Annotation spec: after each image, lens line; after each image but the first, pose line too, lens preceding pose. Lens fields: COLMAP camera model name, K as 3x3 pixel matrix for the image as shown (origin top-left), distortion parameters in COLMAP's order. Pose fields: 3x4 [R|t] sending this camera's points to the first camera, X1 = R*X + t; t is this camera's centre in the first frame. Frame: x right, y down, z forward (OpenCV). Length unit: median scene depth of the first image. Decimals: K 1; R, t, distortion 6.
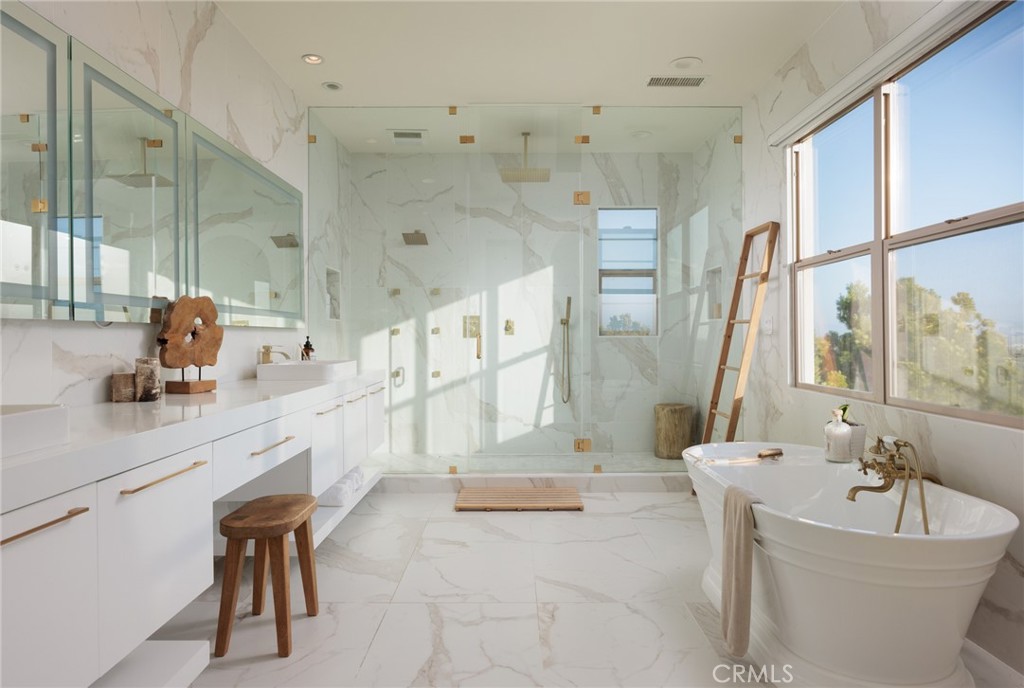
lens RADIAL K [[649.0, 0, 512.0], [0, 649.0, 344.0], [0, 0, 1]] dist [-0.022522, 0.001370]
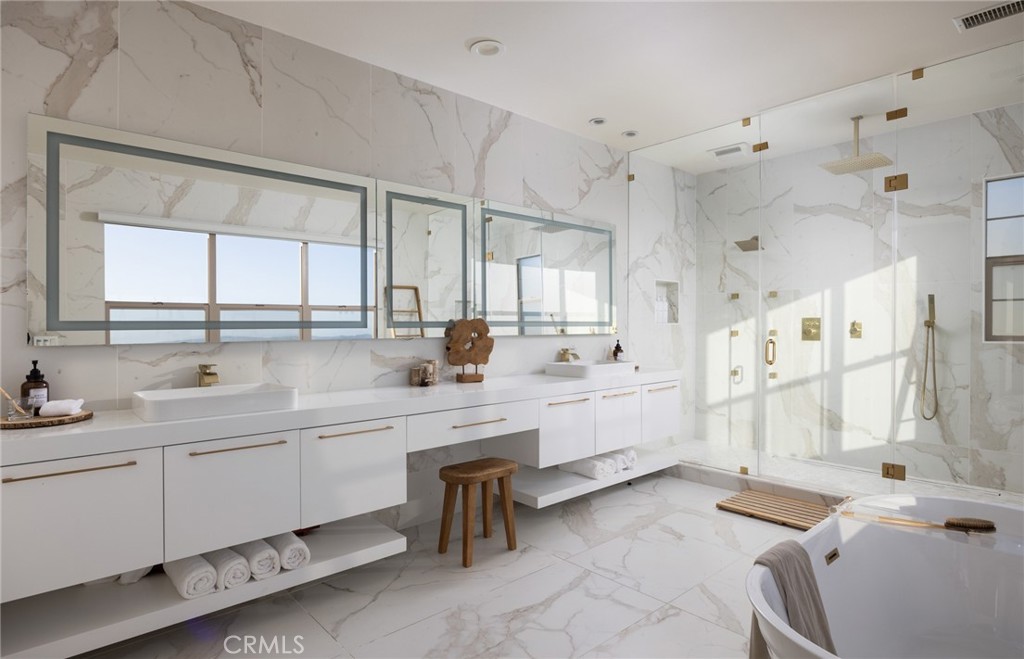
lens RADIAL K [[578.2, 0, 512.0], [0, 578.2, 329.5], [0, 0, 1]] dist [-0.005458, -0.001697]
pose [[0.636751, 0.008233, -0.771026, 0.339735], [-0.004514, 0.999966, 0.006949, -0.031782], [0.771056, -0.000944, 0.636766, 0.112110]]
